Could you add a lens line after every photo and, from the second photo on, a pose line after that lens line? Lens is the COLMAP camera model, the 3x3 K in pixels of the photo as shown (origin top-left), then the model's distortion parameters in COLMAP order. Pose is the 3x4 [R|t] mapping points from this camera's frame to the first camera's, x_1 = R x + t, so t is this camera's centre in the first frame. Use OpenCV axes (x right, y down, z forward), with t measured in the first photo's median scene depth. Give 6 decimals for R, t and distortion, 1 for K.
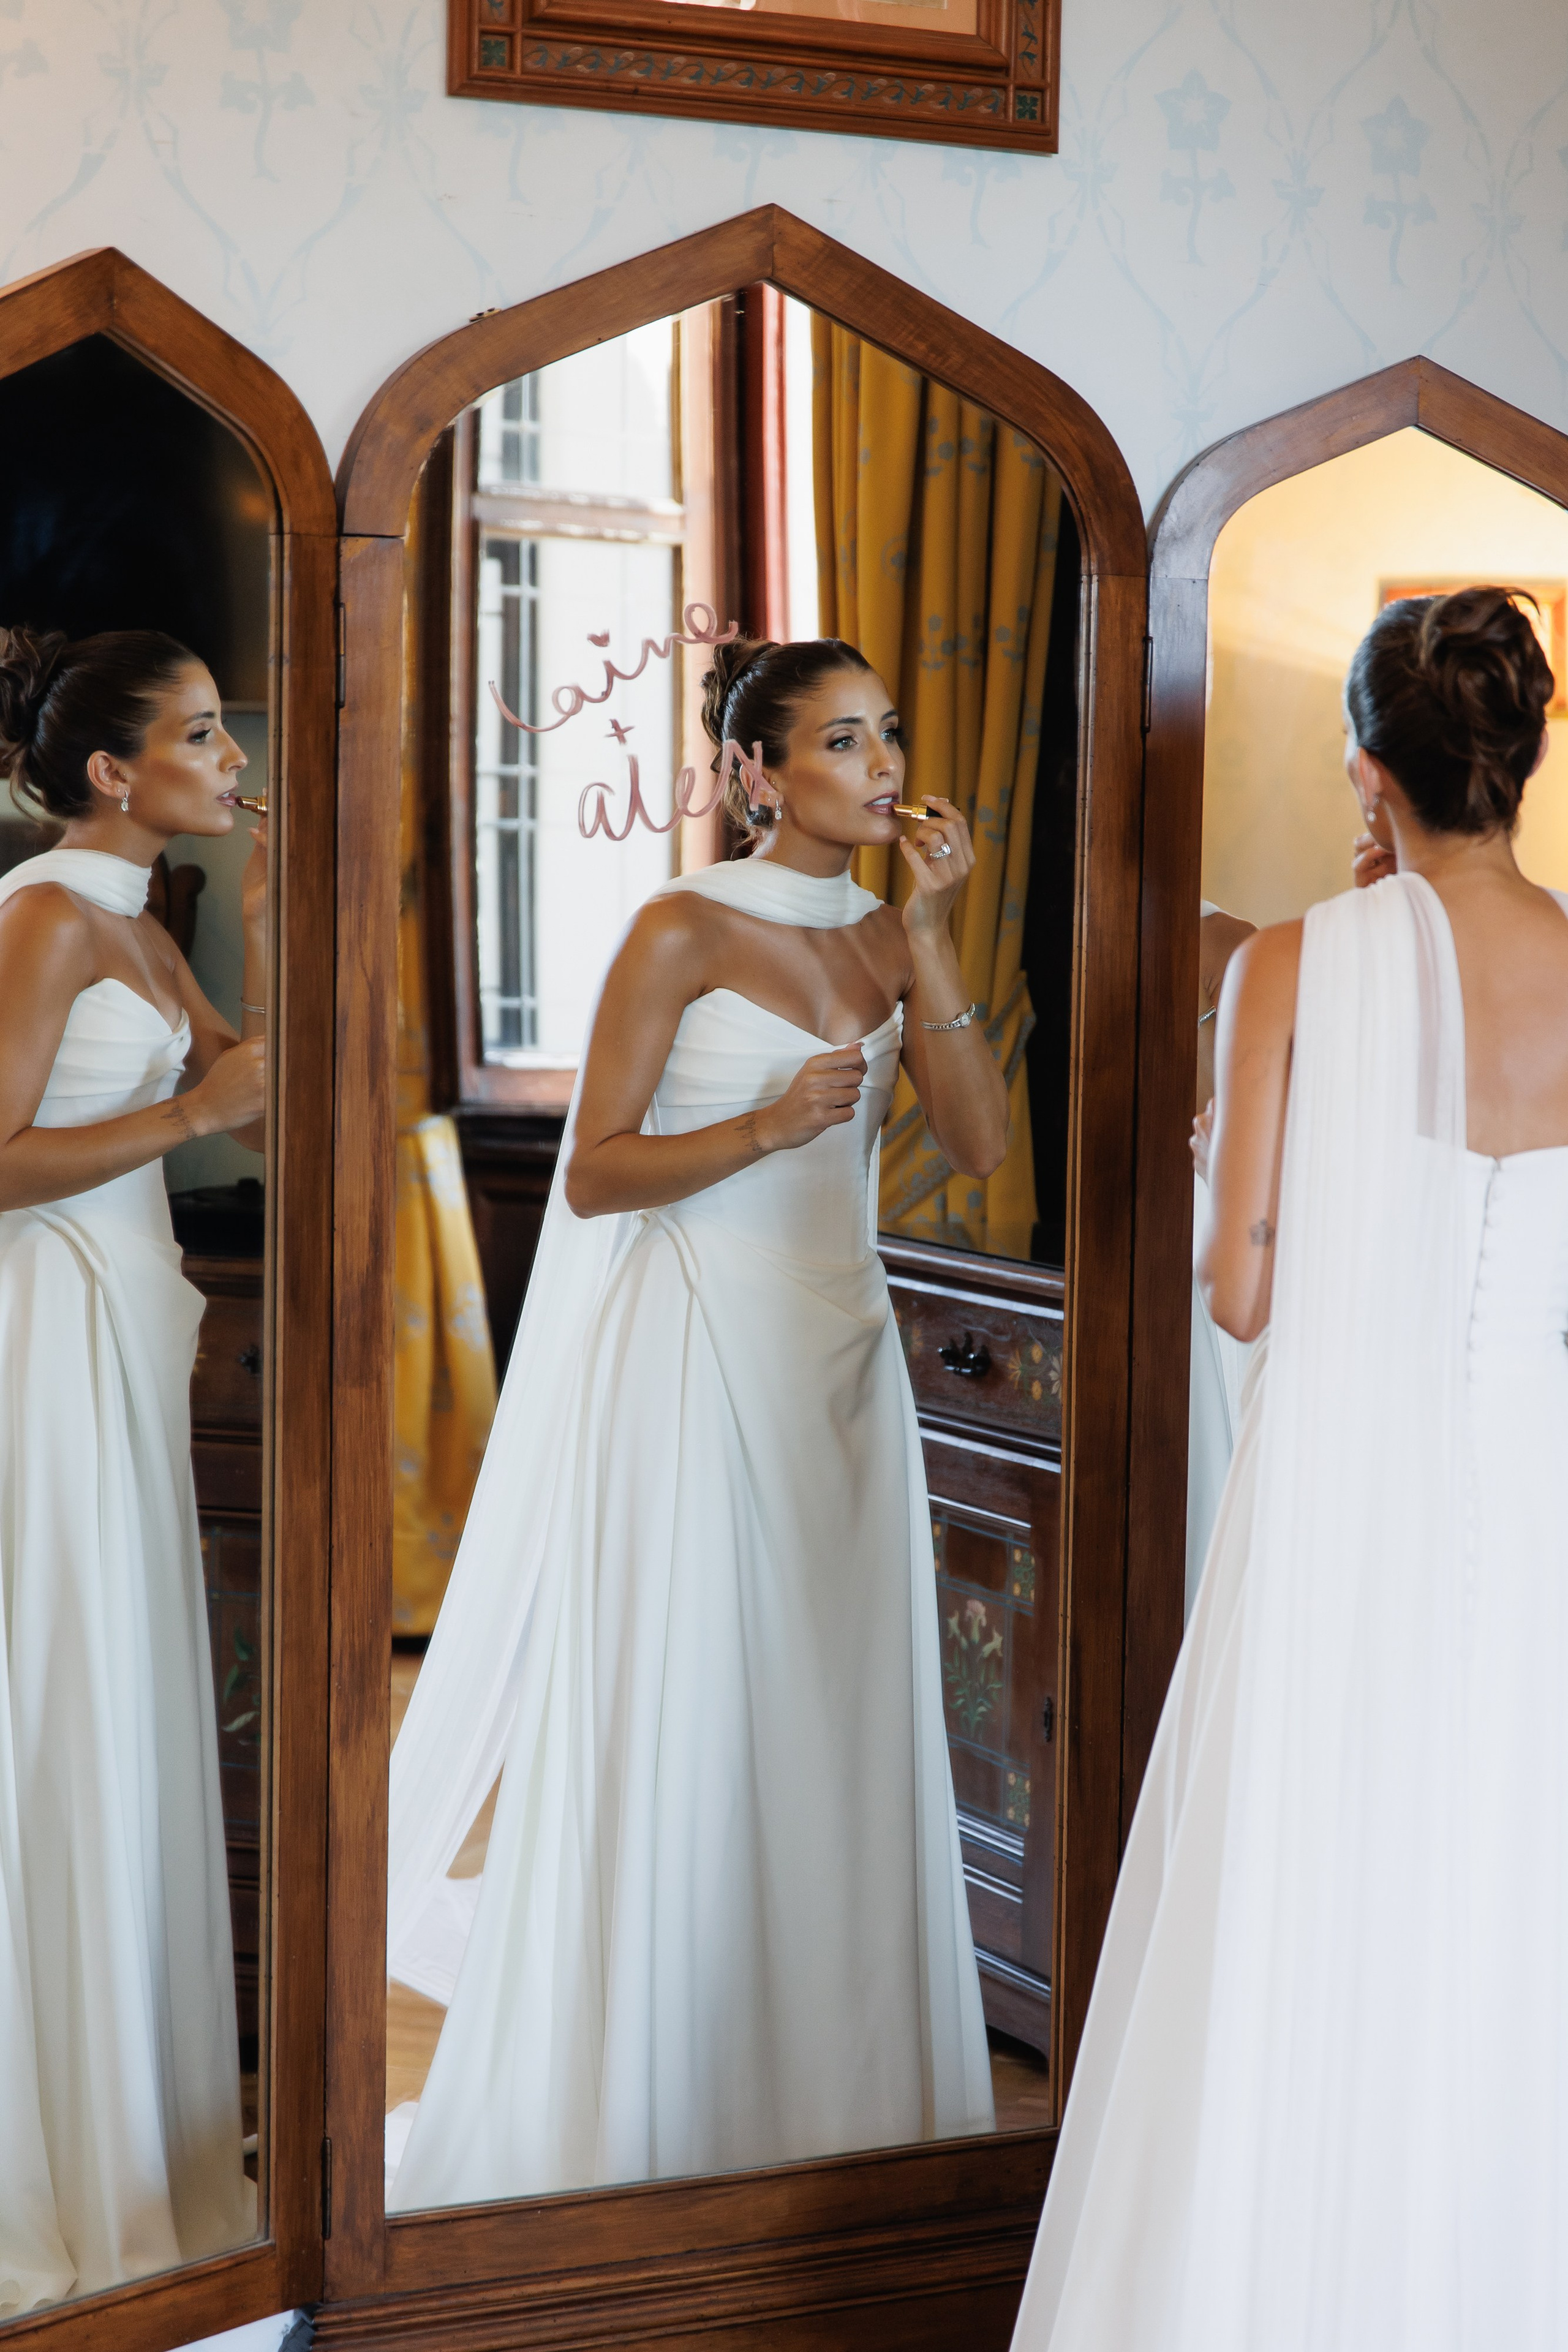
lens RADIAL K [[4652.5, 0, 799.5], [0, 4652.5, 1189.7], [0, 0, 1]] dist [0.034059, 0.000000]
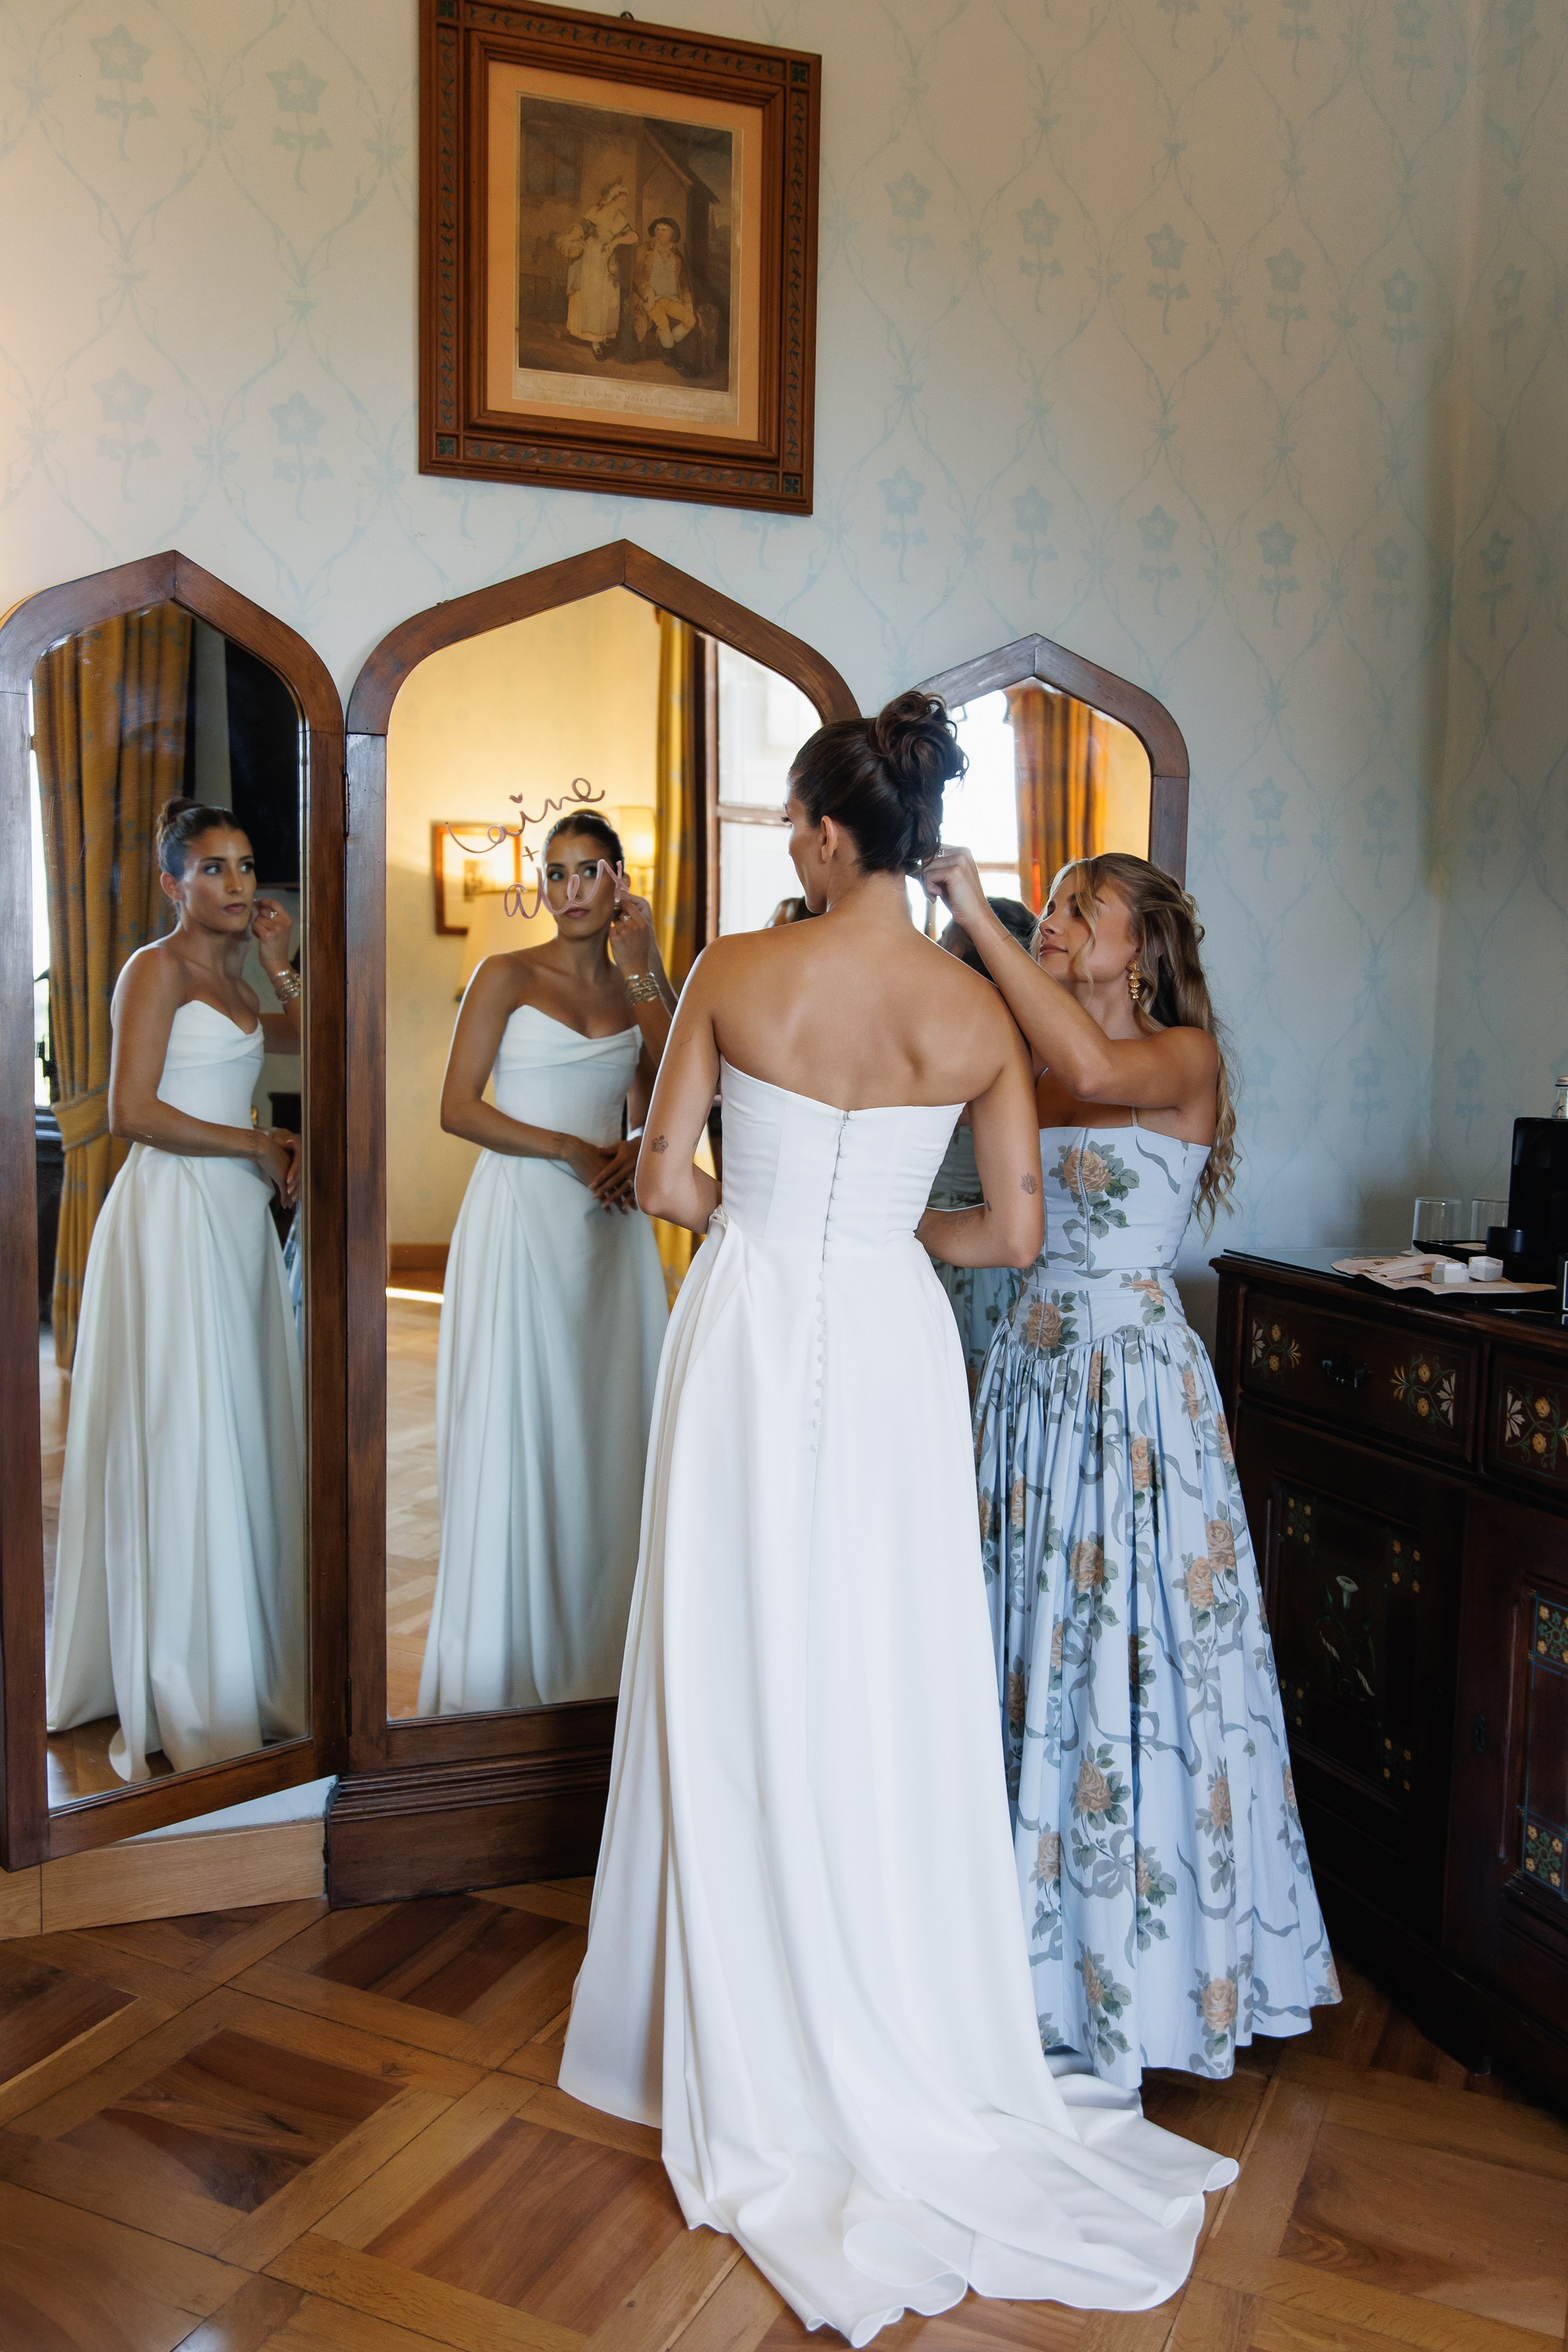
lens RADIAL K [[1895.4, 0, 787.4], [0, 1895.4, 1176.6], [0, 0, 1]] dist [-0.007768, 0.003756]
pose [[0.990207, 0.011155, -0.139164, 0.146990], [-0.009575, 0.999882, 0.012018, 0.009174], [0.139282, -0.010568, 0.990196, 0.323669]]
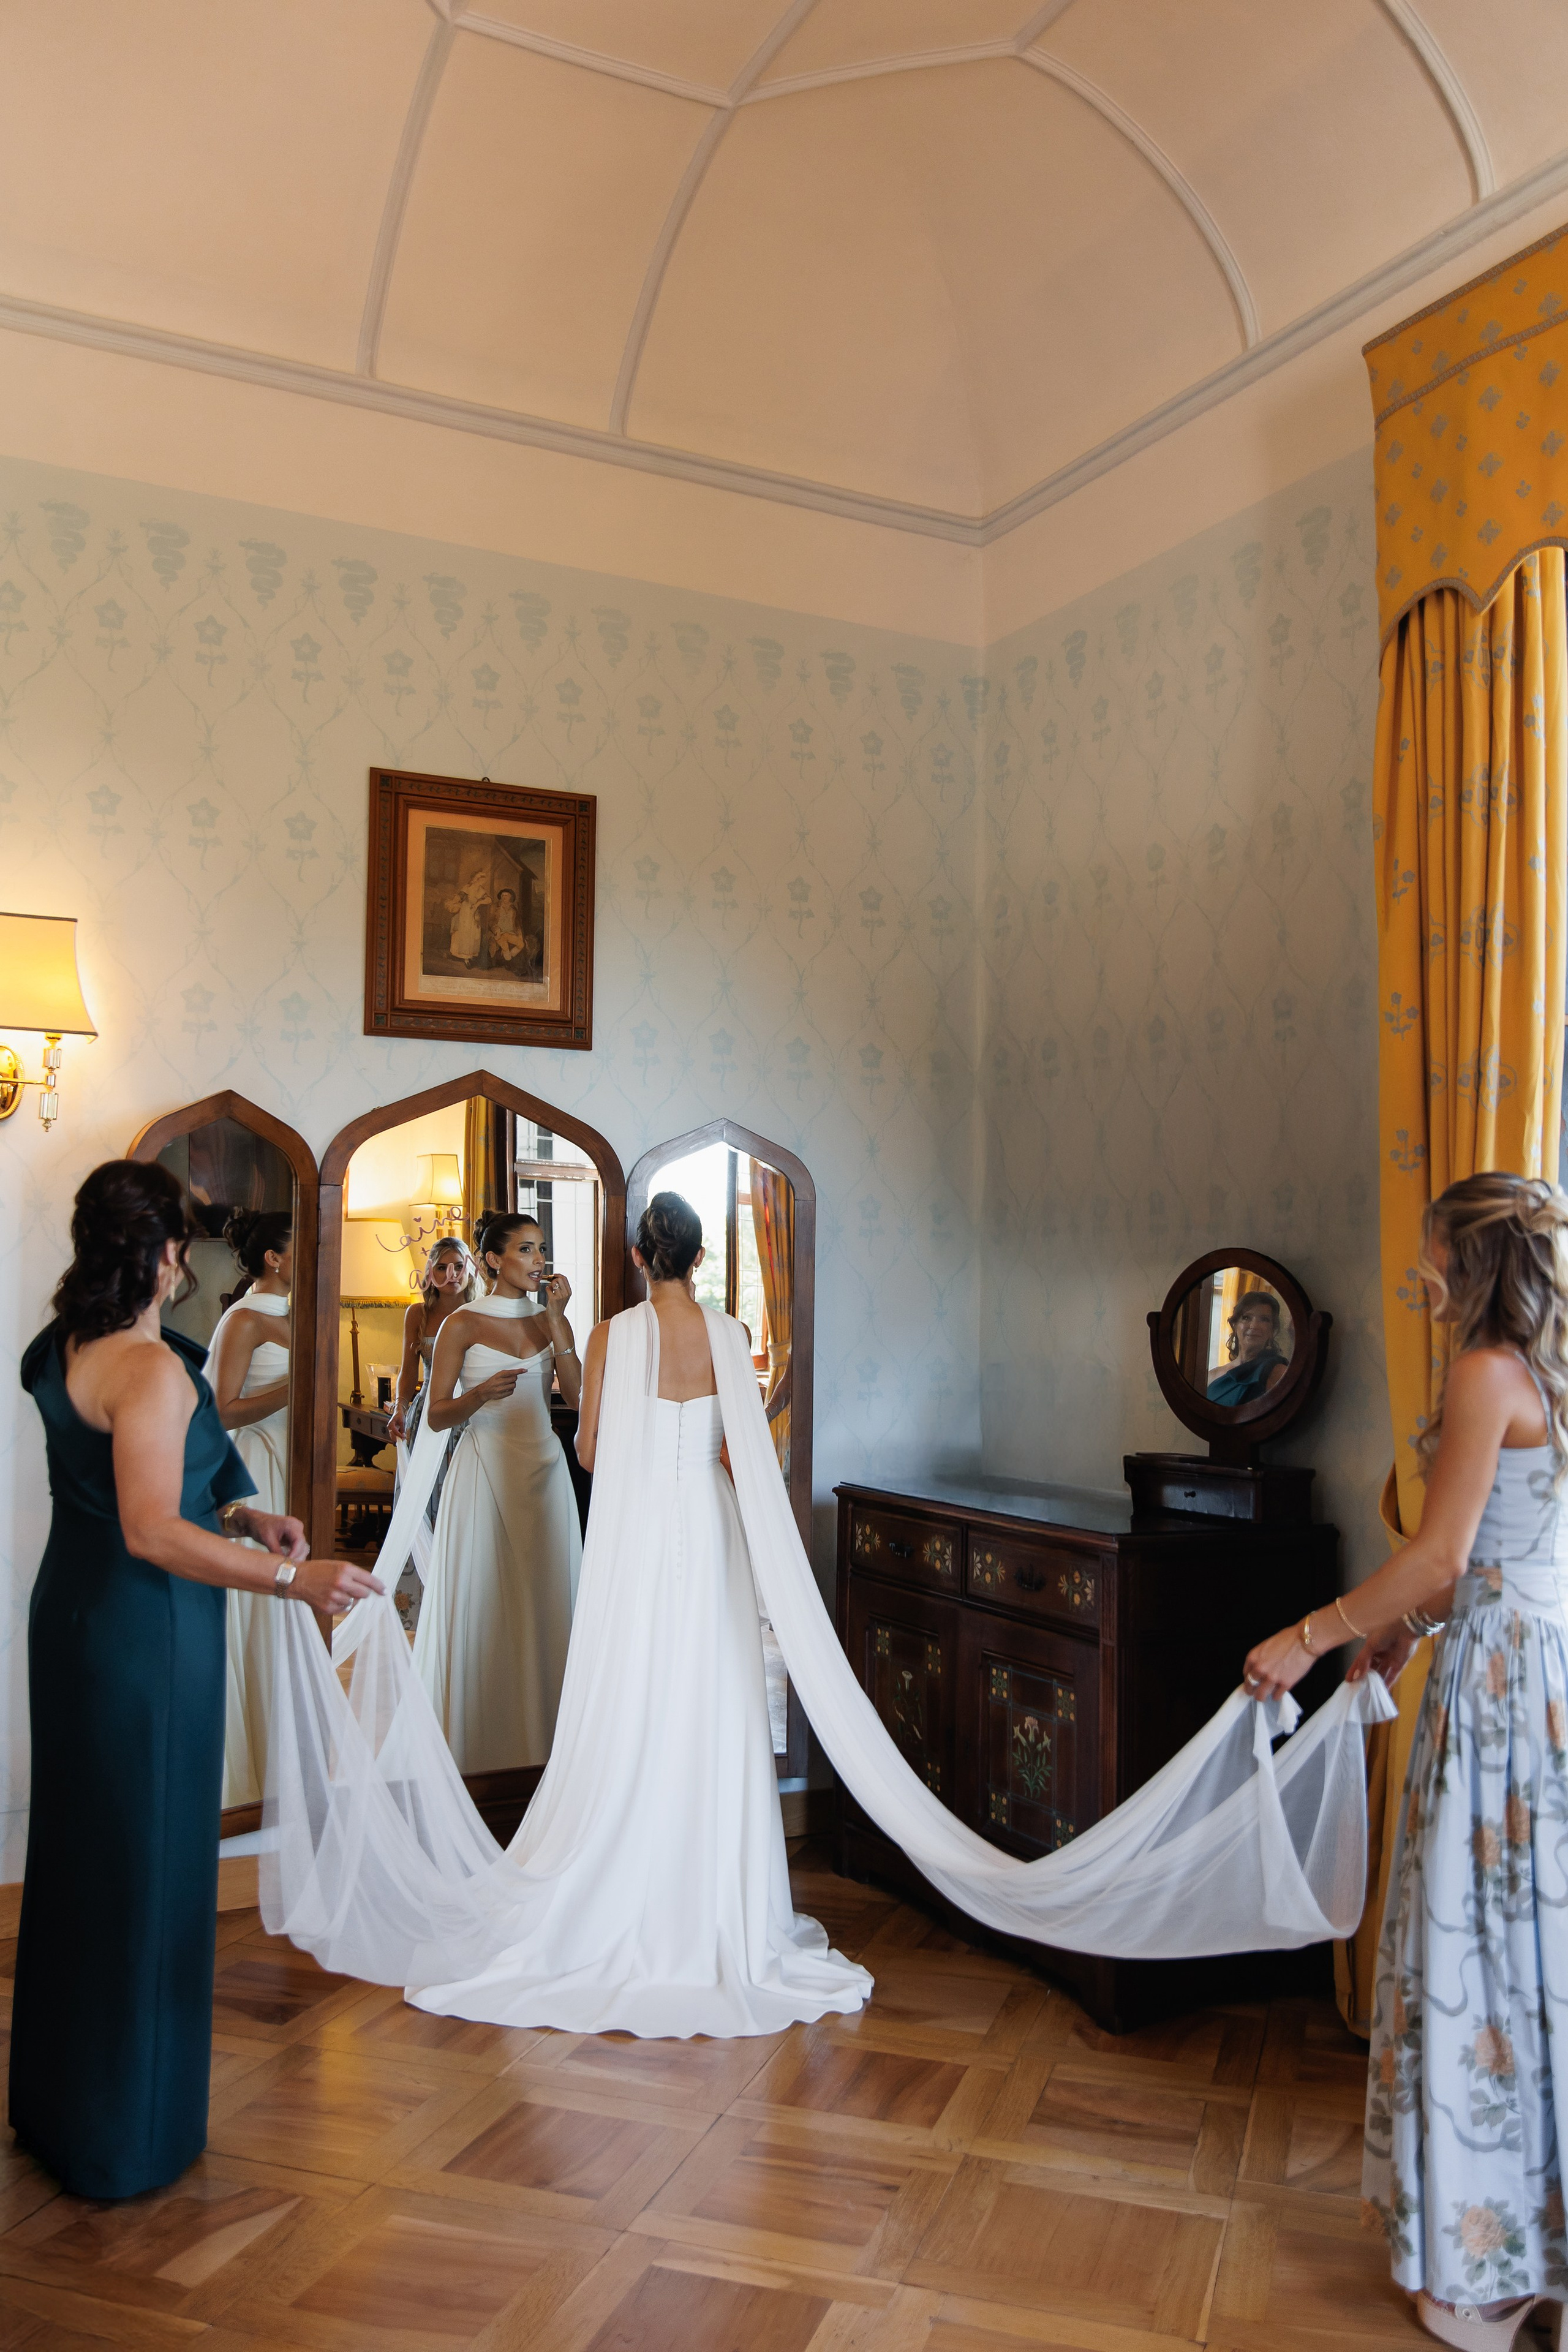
lens RADIAL K [[1895.4, 0, 779.9], [0, 1895.4, 1177.1], [0, 0, 1]] dist [-0.007768, 0.003756]
pose [[0.999721, -0.009523, -0.021606, 0.199159], [0.006550, 0.990998, -0.133720, 0.012445], [0.022685, 0.133541, 0.990784, -0.146806]]
